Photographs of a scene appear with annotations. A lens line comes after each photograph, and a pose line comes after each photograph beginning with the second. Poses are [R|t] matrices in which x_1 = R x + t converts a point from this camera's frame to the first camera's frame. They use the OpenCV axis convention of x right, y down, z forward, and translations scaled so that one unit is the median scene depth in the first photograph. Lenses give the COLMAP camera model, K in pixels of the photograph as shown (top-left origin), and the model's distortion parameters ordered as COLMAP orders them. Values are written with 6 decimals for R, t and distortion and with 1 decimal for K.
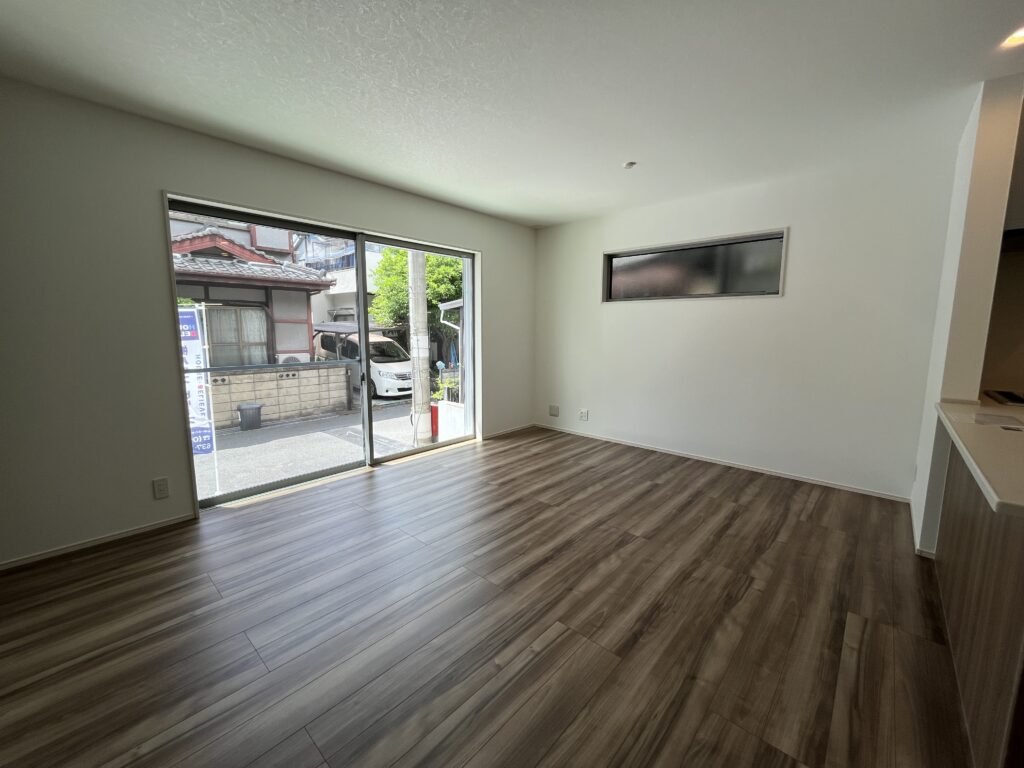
lens RADIAL K [[412.2, 0, 511.8], [0, 412.2, 382.3], [0, 0, 1]] dist [0.001956, -0.000242]
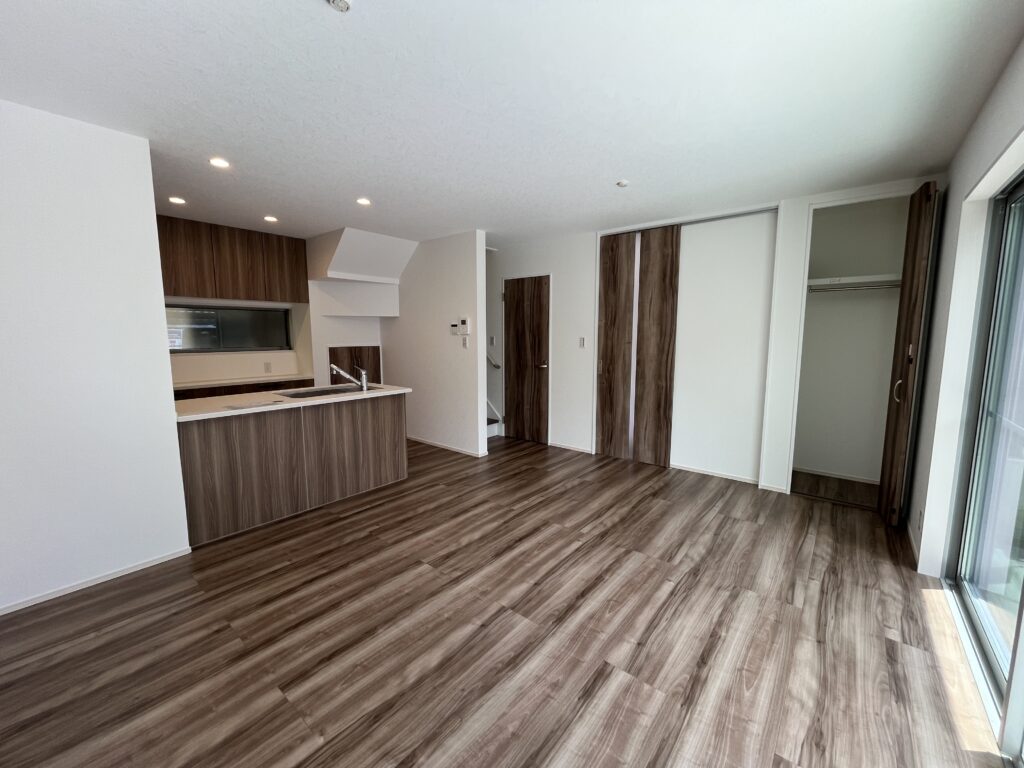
lens RADIAL K [[412.2, 0, 512.1], [0, 412.2, 381.5], [0, 0, 1]] dist [0.001956, -0.000242]
pose [[-0.998828, 0.001831, -0.048371, 0.084680], [-0.010060, 0.969611, 0.244447, -0.165967], [0.047349, 0.244647, -0.968455, 1.055917]]
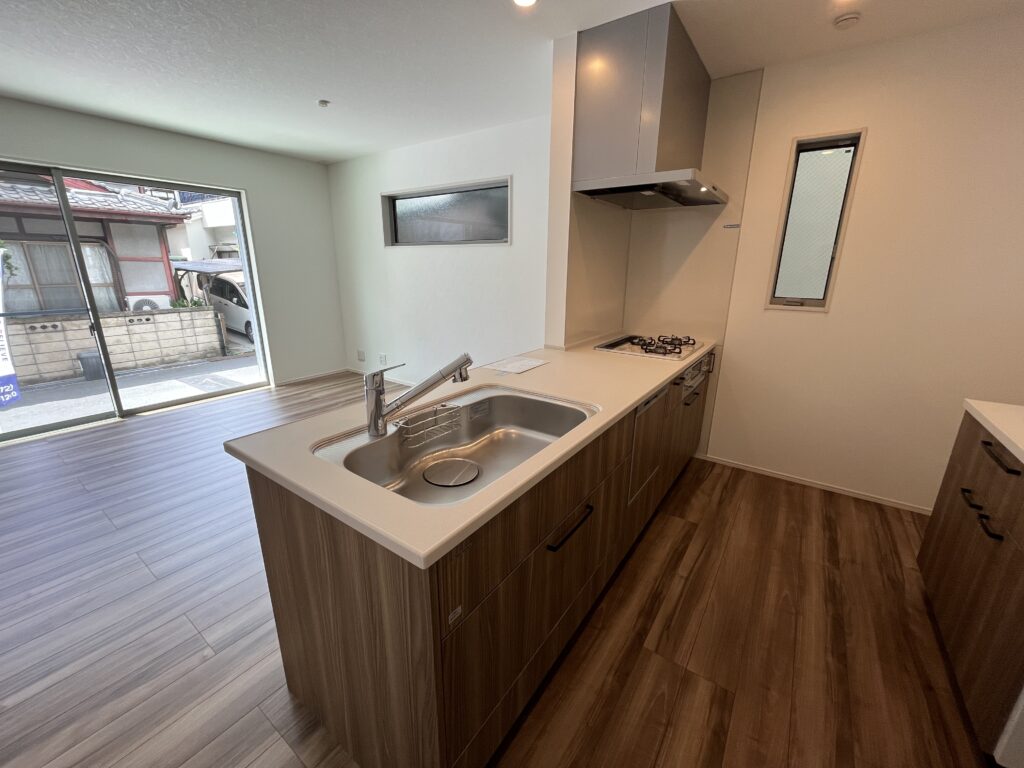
lens RADIAL K [[412.2, 0, 511.0], [0, 412.2, 382.2], [0, 0, 1]] dist [0.001956, -0.000242]
pose [[0.993217, -0.027563, 0.112960, 0.404264], [0.010751, 0.989105, 0.146816, -0.013323], [-0.115776, -0.144606, 0.982693, -0.061645]]
